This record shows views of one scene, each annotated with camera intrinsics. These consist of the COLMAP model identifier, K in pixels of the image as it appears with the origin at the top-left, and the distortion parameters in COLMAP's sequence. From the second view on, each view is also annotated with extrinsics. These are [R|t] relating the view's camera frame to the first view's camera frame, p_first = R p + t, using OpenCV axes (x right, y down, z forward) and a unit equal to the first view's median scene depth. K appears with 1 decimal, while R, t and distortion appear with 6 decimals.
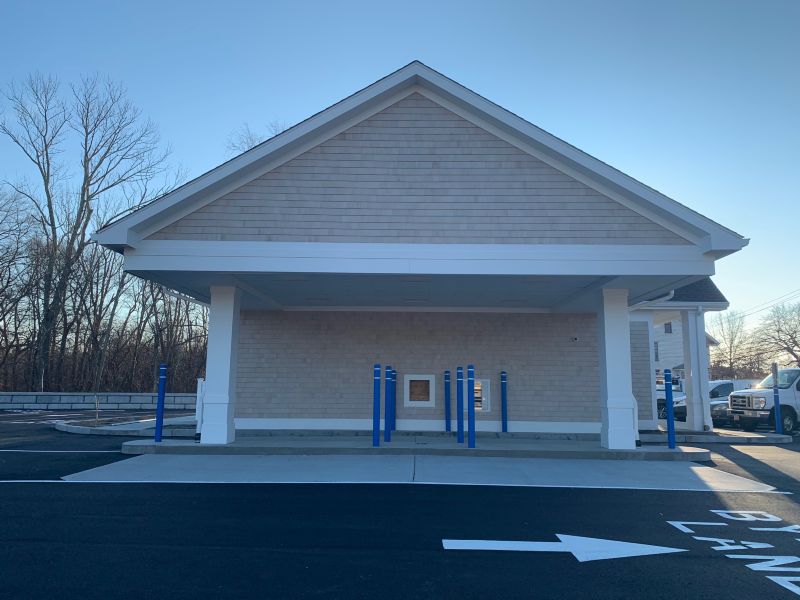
lens RADIAL K [[612.7, 0, 400.0], [0, 612.7, 300.0], [0, 0, 1]] dist [0.100116, -0.163409]
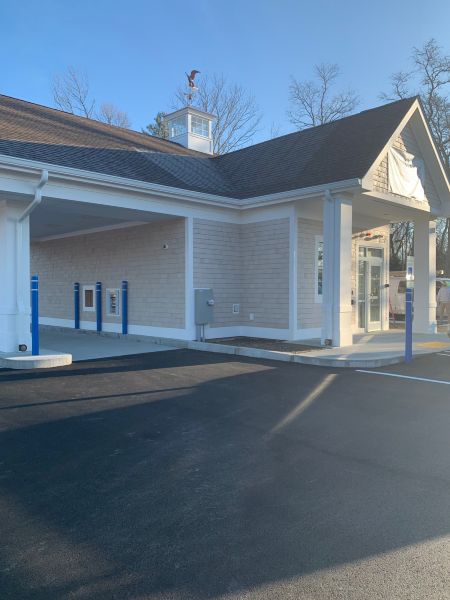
lens RADIAL K [[459.5, 0, 225.0], [0, 459.5, 300.0], [0, 0, 1]] dist [0.100116, -0.163409]
pose [[0.730113, -0.000631, -0.683326, 0.865307], [0.097250, 0.989917, 0.102994, 0.081168], [0.676371, -0.141651, 0.722812, 0.509120]]
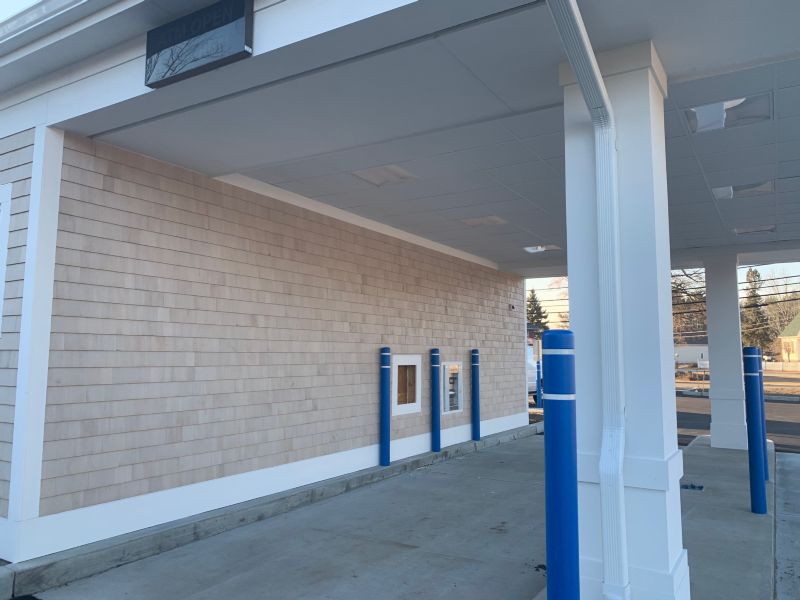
lens RADIAL K [[612.7, 0, 400.0], [0, 612.7, 300.0], [0, 0, 1]] dist [0.100116, -0.163409]
pose [[0.496737, 0.072261, 0.864888, -0.447885], [-0.097030, 0.994904, -0.027396, 0.087958], [-0.862460, -0.070311, 0.501217, 0.733613]]
